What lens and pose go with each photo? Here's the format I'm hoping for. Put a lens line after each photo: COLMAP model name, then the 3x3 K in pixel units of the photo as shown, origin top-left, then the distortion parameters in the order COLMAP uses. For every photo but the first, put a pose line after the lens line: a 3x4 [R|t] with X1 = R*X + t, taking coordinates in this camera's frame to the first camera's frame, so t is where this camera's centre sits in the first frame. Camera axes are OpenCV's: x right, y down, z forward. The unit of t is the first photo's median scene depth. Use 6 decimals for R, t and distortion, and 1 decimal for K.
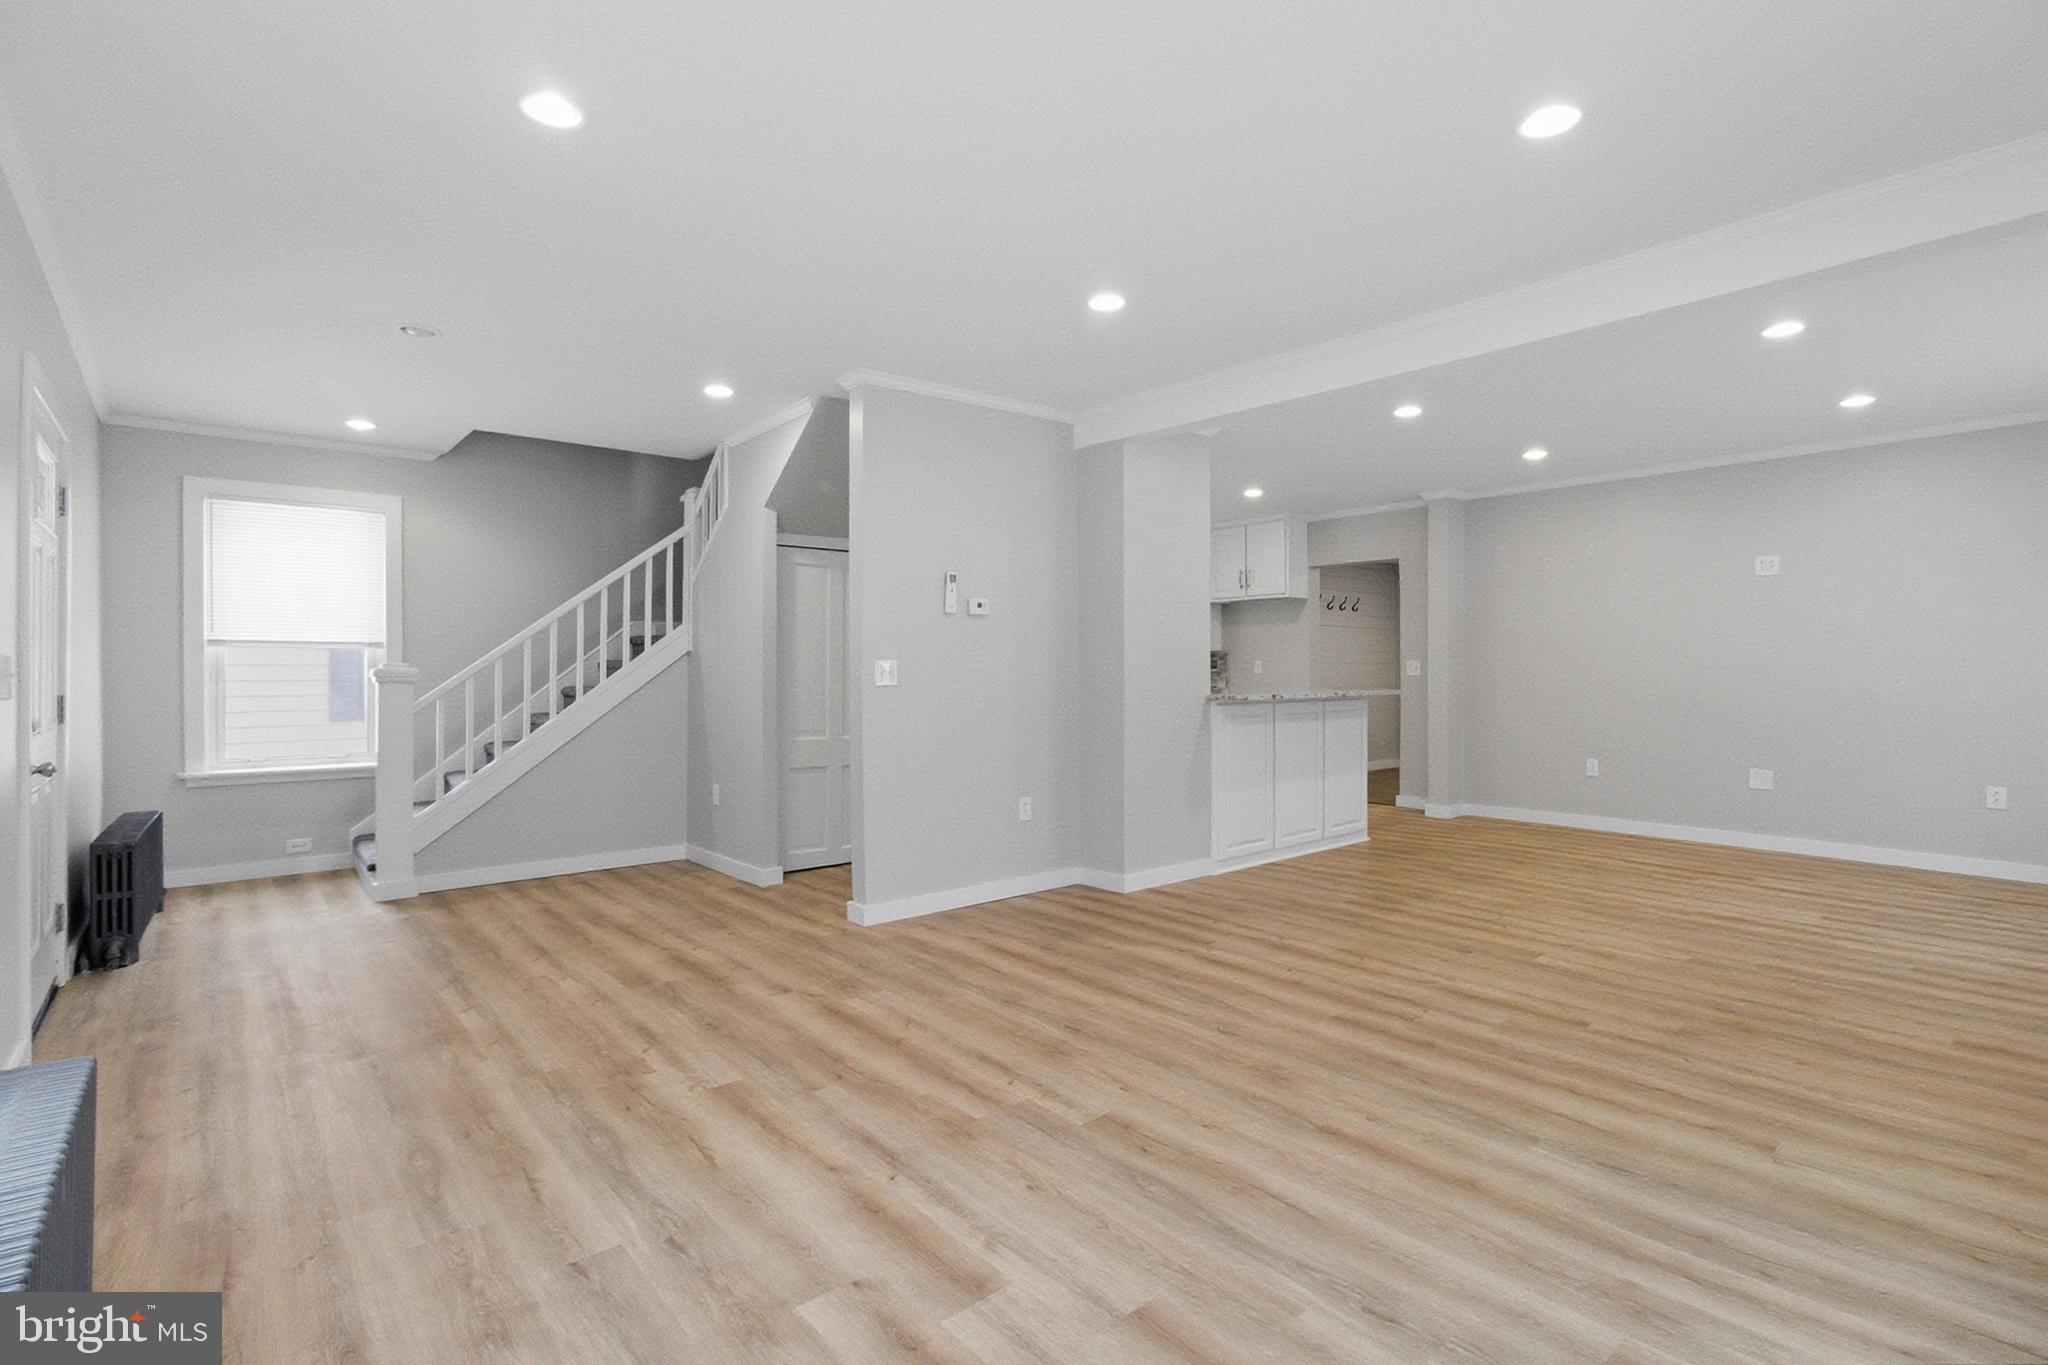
lens RADIAL K [[948.9, 0, 1030.8], [0, 948.9, 655.0], [0, 0, 1]] dist [-0.028755, 0.013252]
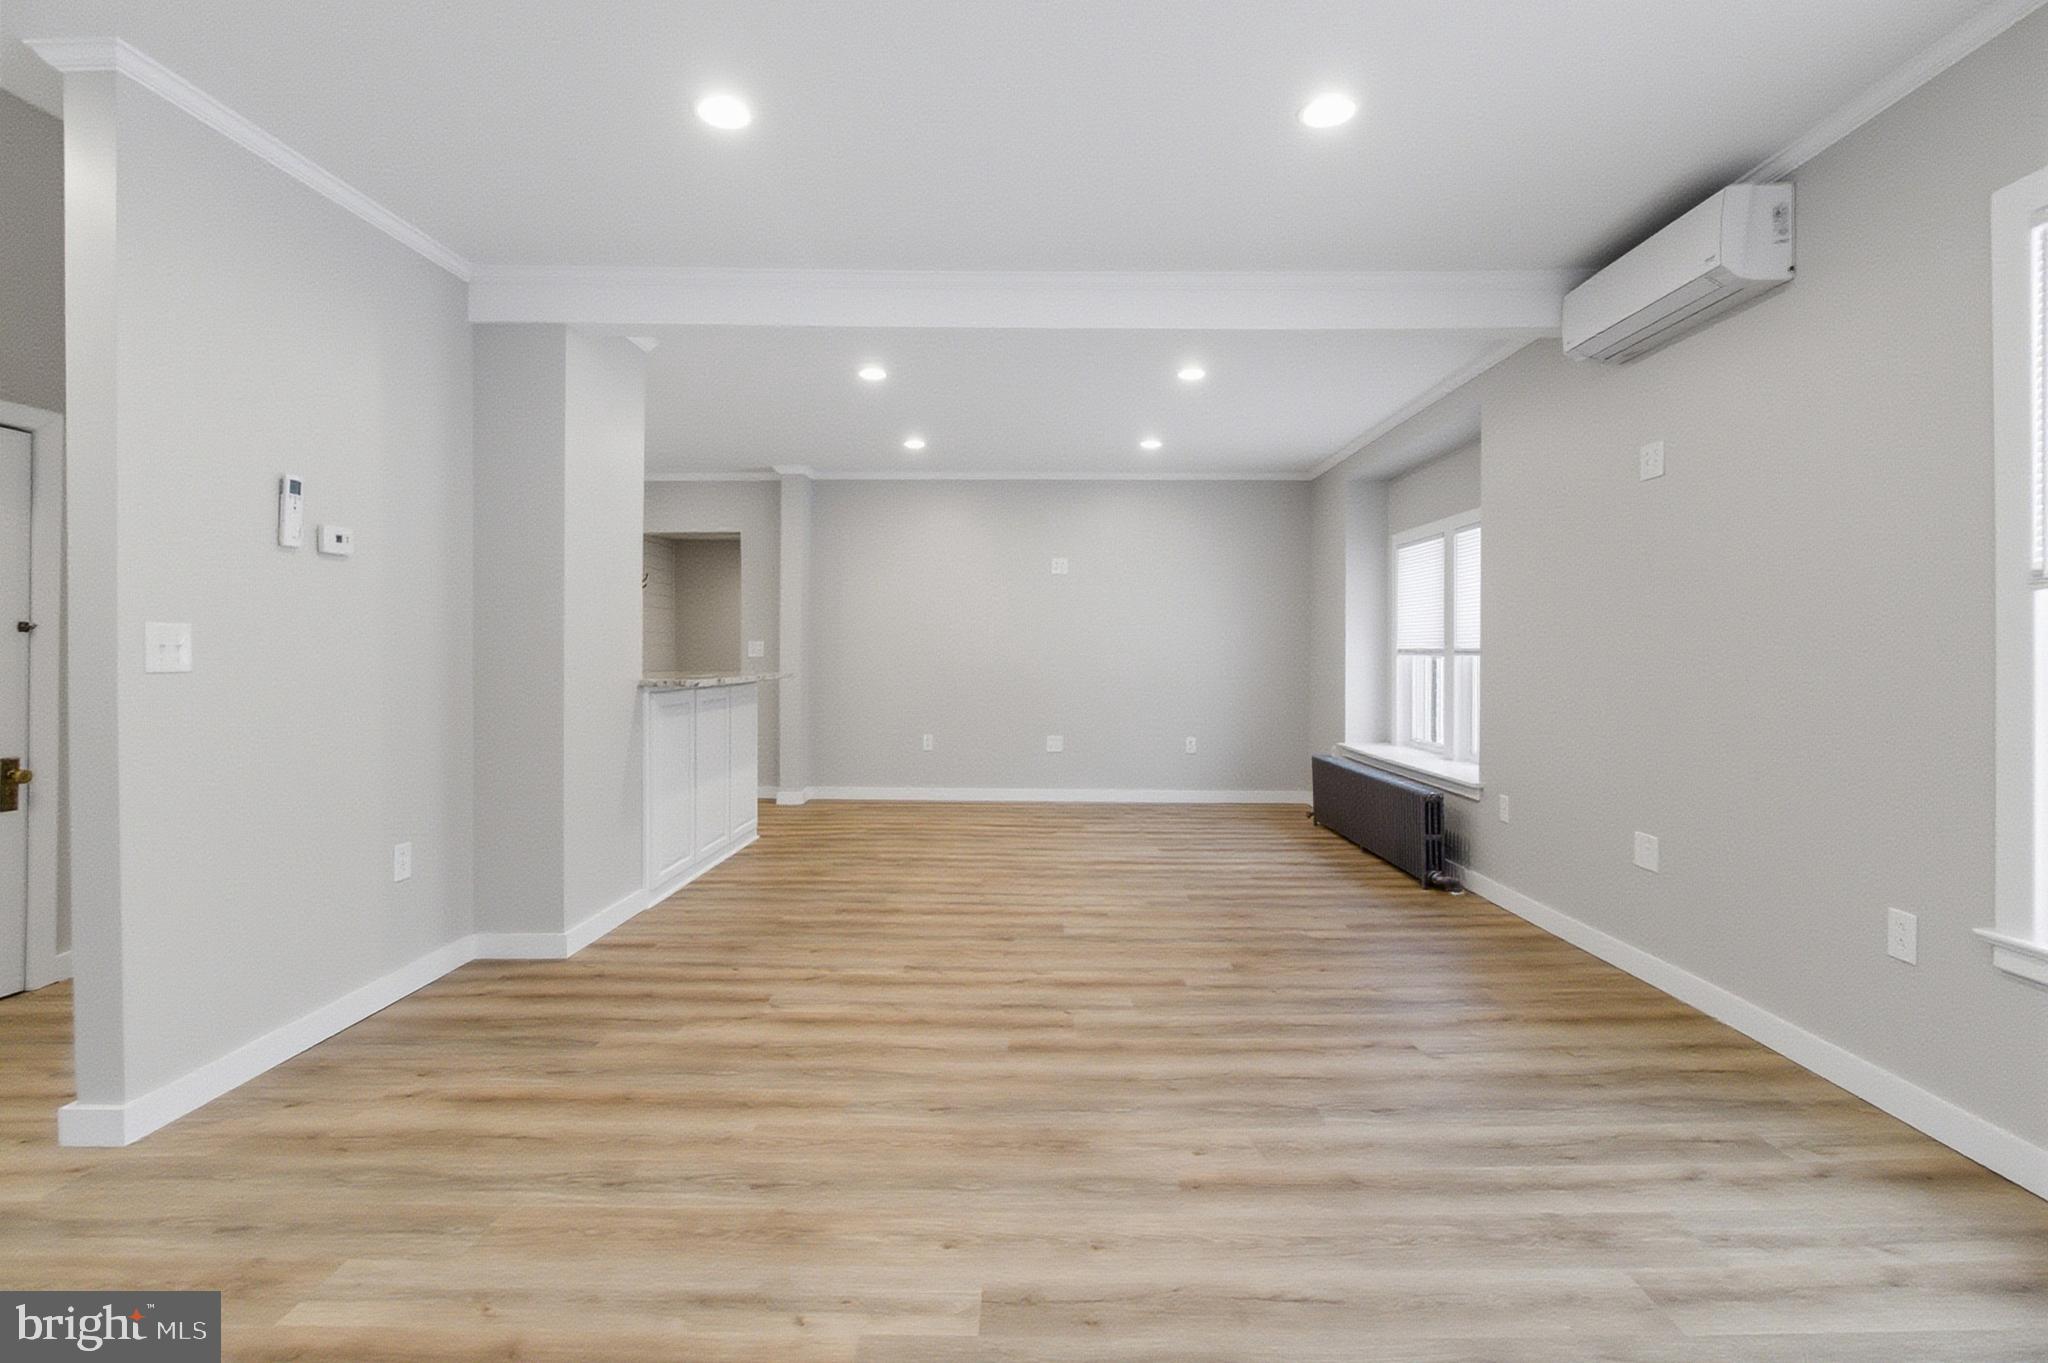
lens RADIAL K [[948.9, 0, 1030.8], [0, 948.9, 654.0], [0, 0, 1]] dist [-0.028755, 0.013252]
pose [[0.663816, 0.002391, 0.747892, -0.272149], [-0.013218, 0.999876, 0.008536, 0.013437], [-0.747779, -0.015552, 0.663766, 0.362230]]
